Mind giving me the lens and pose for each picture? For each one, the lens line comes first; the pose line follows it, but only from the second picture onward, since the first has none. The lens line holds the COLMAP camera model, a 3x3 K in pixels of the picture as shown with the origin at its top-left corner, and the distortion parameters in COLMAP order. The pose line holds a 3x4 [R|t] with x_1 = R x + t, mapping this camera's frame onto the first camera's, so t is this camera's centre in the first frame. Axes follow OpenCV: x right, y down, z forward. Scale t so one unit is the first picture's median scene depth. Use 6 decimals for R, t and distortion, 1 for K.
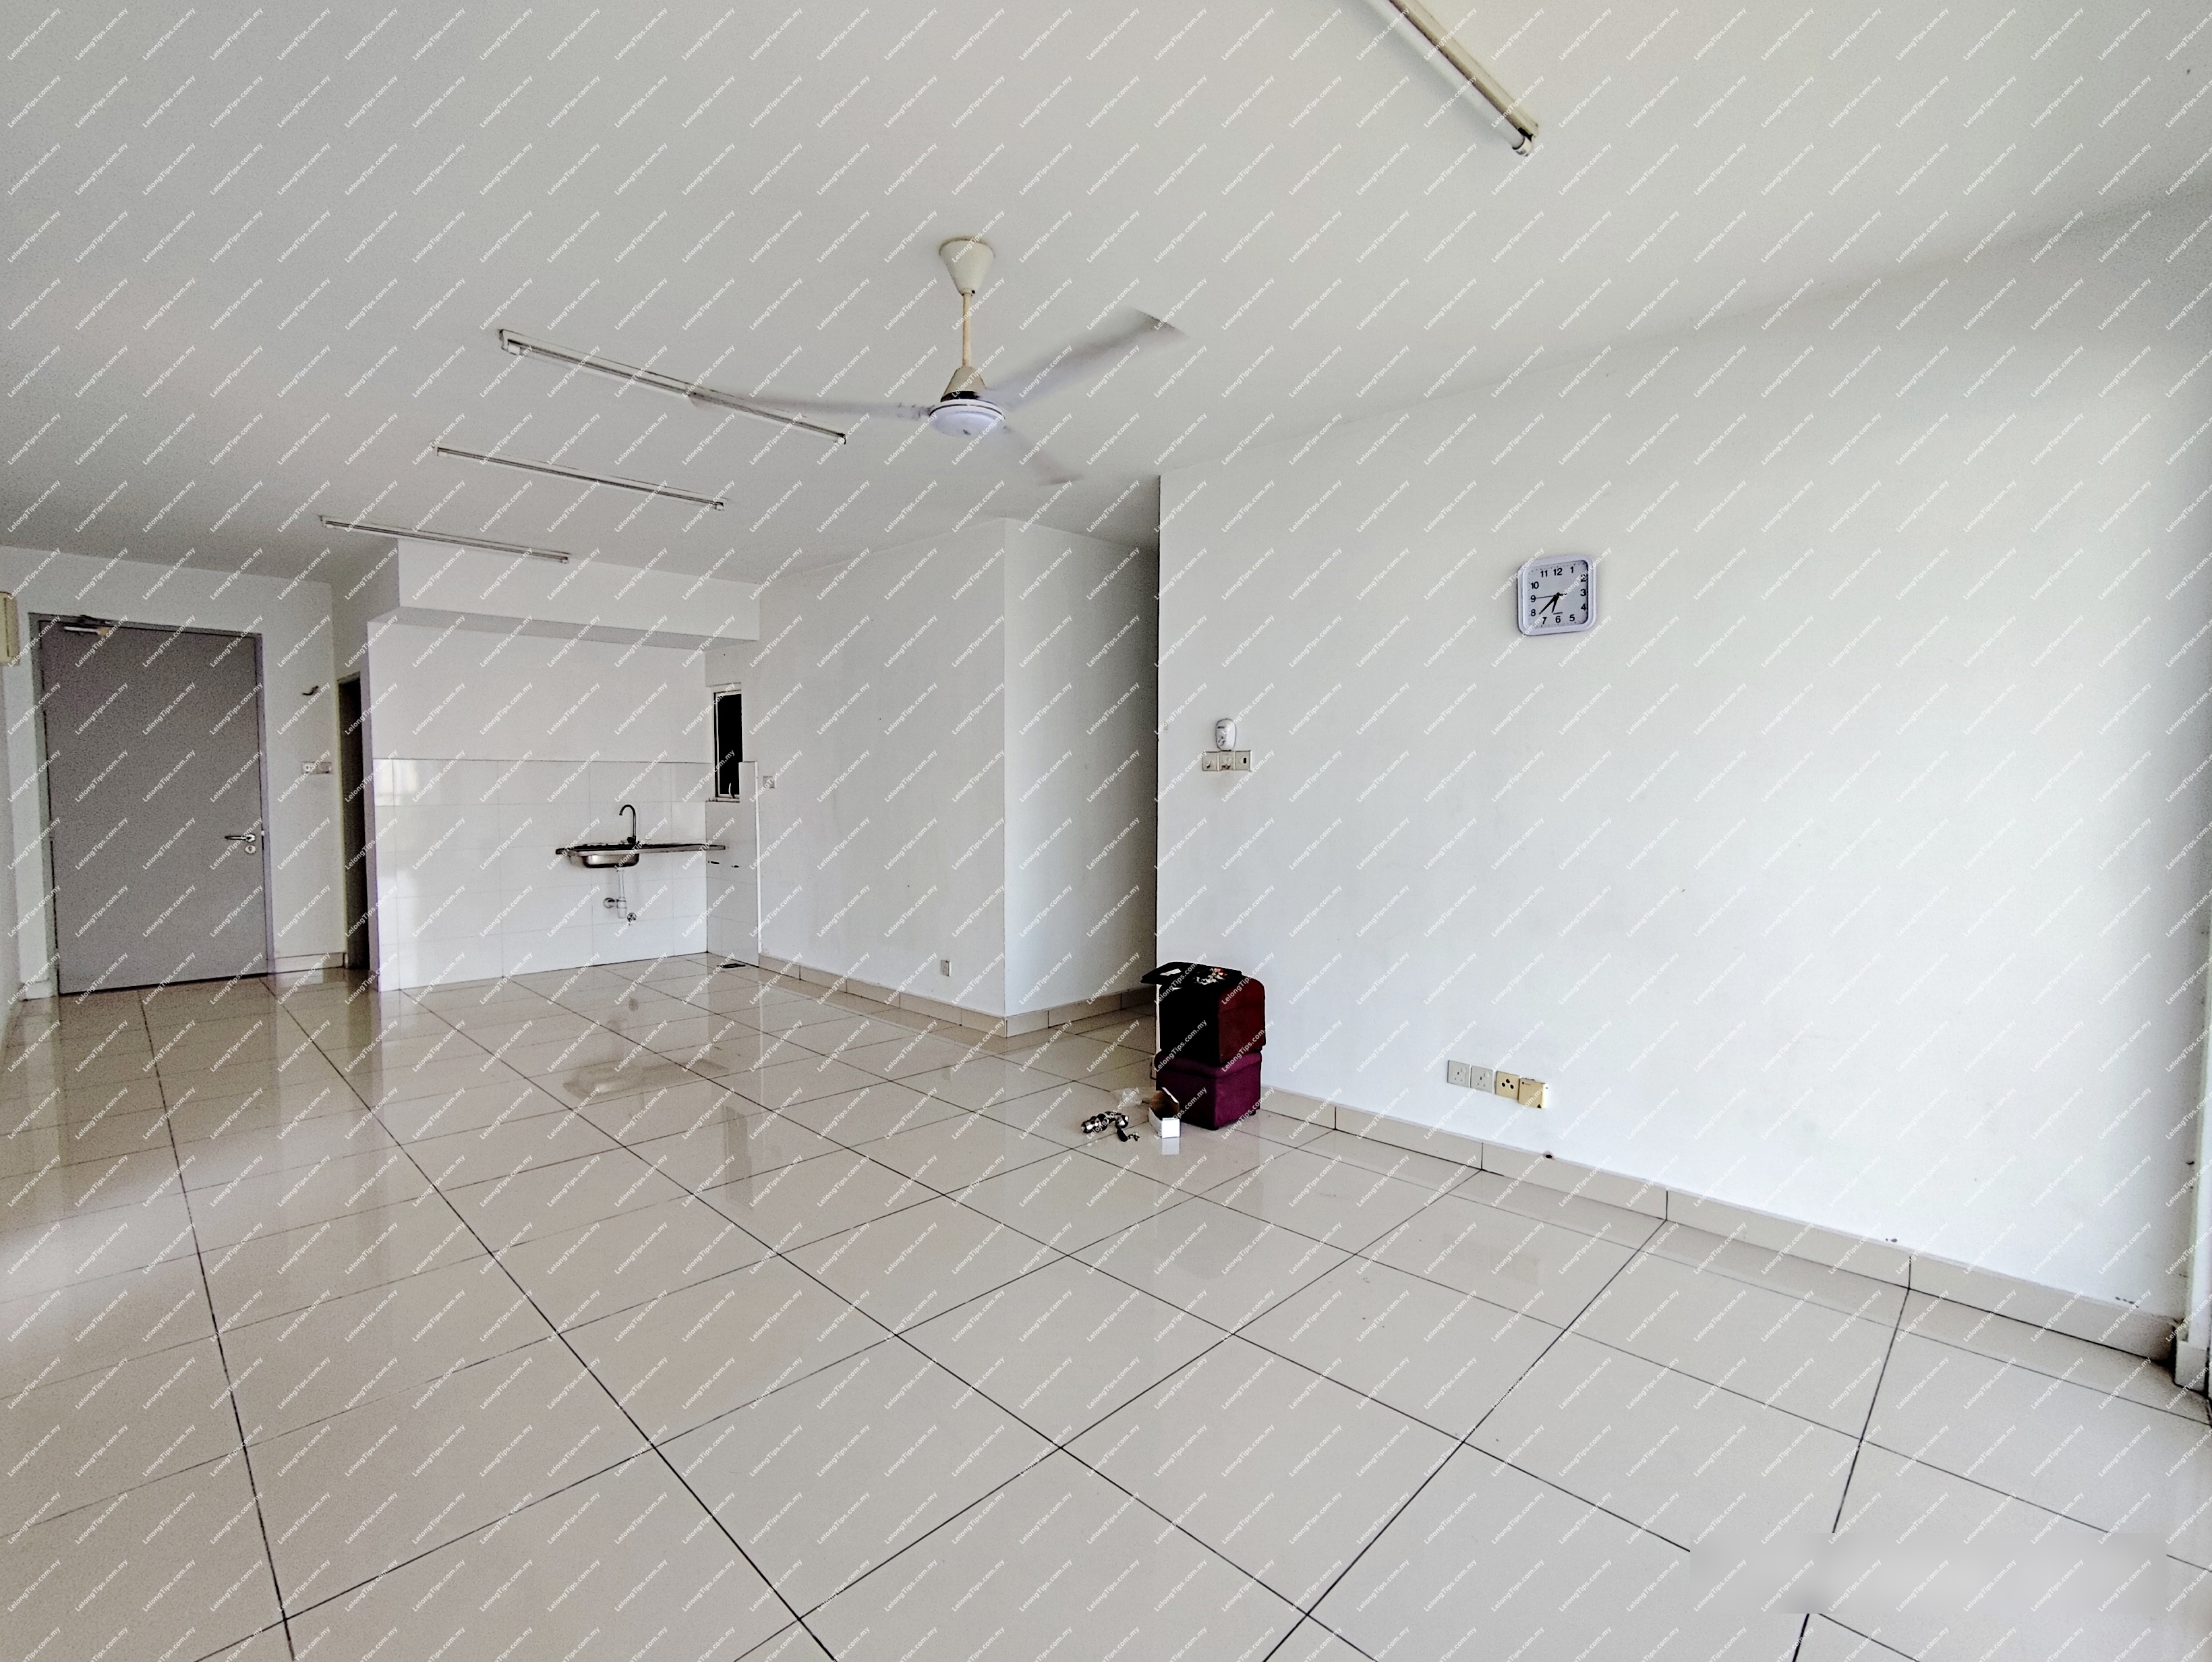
lens RADIAL K [[985.9, 0, 1106.0], [0, 985.9, 831.0], [0, 0, 1]] dist [0.023003, 0.000115]
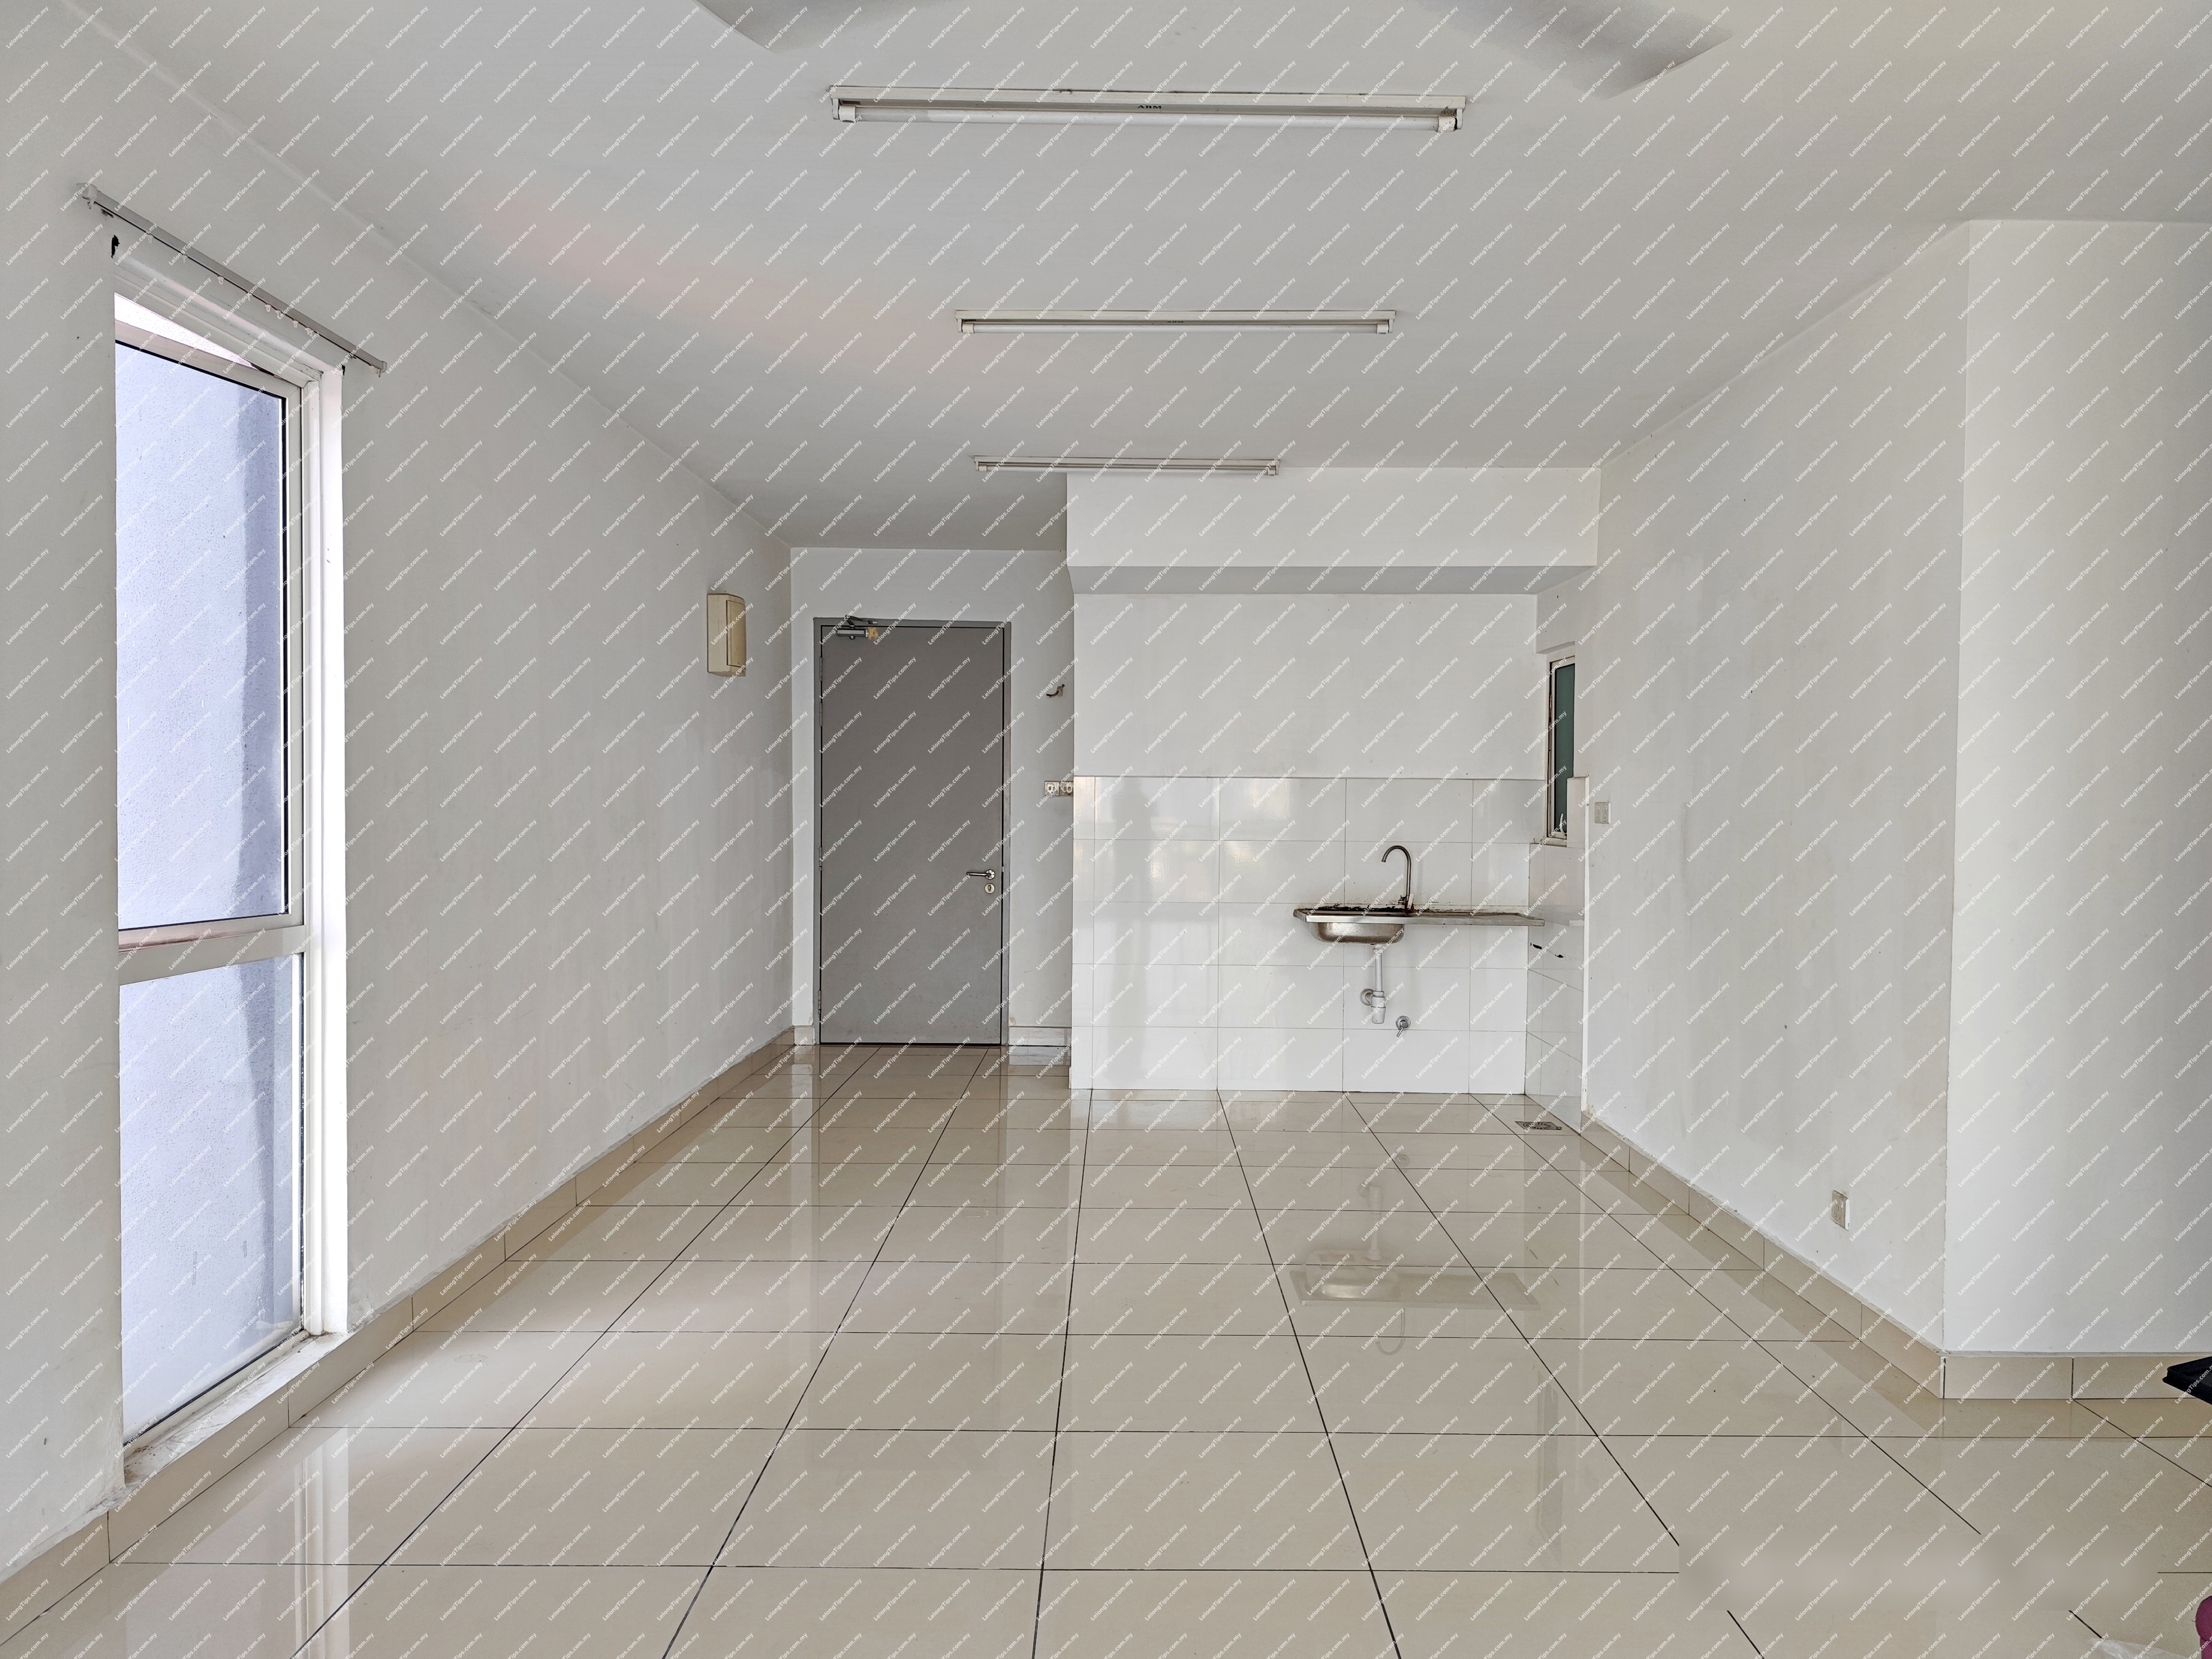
lens RADIAL K [[1537.7, 0, 1106.0], [0, 1537.7, 829.5], [0, 0, 1]] dist [-0.000370, -0.001313]
pose [[0.706216, 0.018341, -0.707759, 0.084424], [-0.046042, 0.998738, -0.020060, -0.008832], [0.706498, 0.046753, 0.706169, 0.181145]]
